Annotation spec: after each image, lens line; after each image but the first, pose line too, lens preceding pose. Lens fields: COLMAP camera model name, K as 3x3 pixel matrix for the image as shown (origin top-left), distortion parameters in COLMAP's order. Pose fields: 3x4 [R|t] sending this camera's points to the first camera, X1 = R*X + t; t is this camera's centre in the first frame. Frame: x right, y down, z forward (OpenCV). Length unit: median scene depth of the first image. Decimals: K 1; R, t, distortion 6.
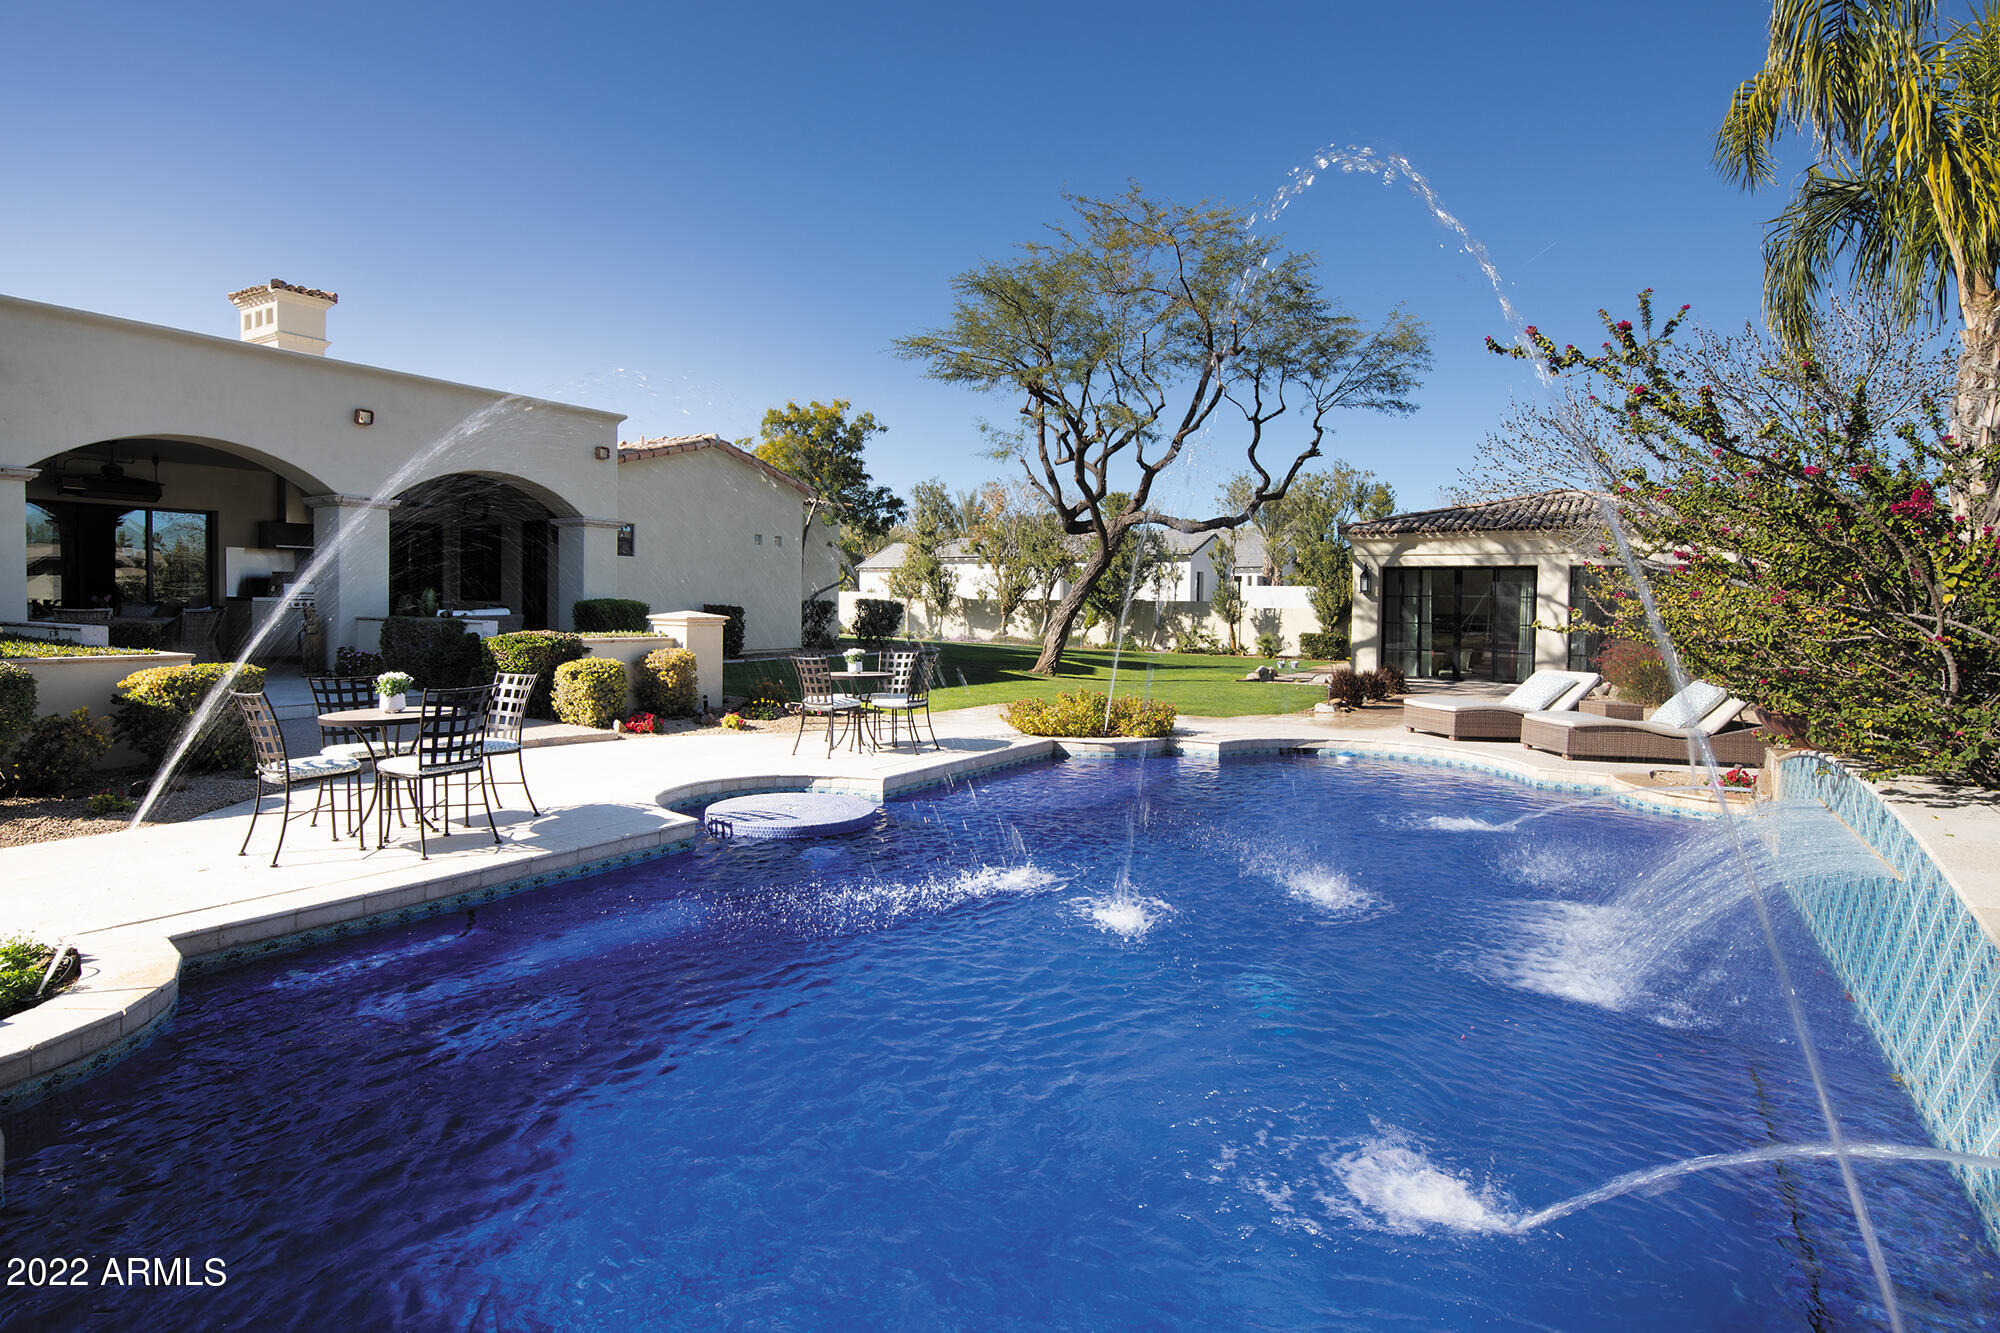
lens RADIAL K [[1006.3, 0, 1002.6], [0, 1006.3, 643.4], [0, 0, 1]] dist [-0.022236, 0.011184]
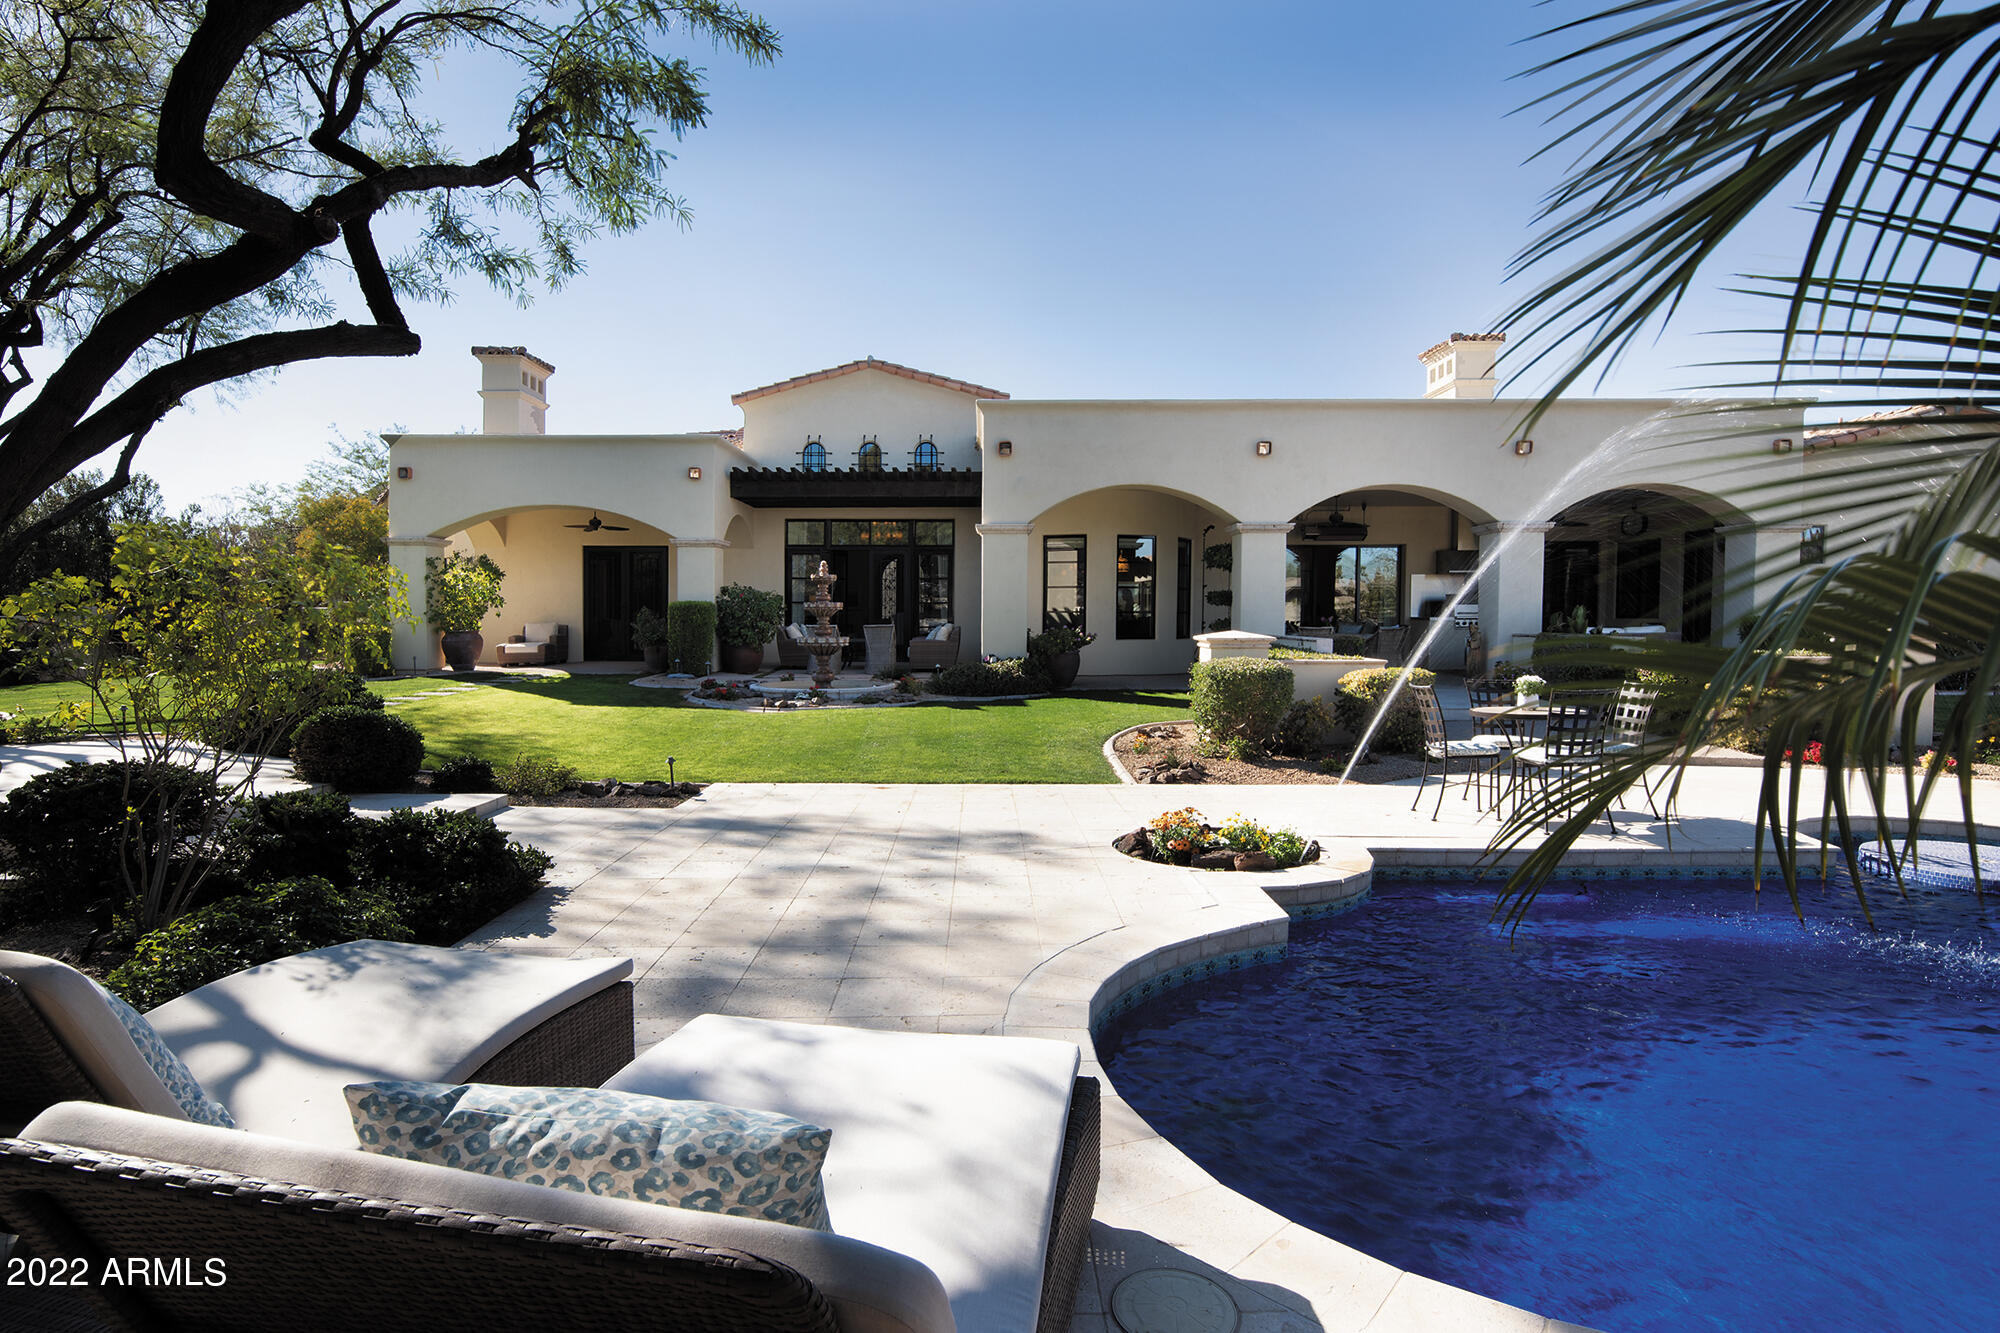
lens RADIAL K [[1006.3, 0, 1002.6], [0, 1006.3, 643.4], [0, 0, 1]] dist [-0.022236, 0.011184]
pose [[0.500047, 0.013509, -0.865893, 0.072961], [-0.029641, 0.999559, -0.001523, 0.008402], [0.865491, 0.026427, 0.500227, -0.091735]]
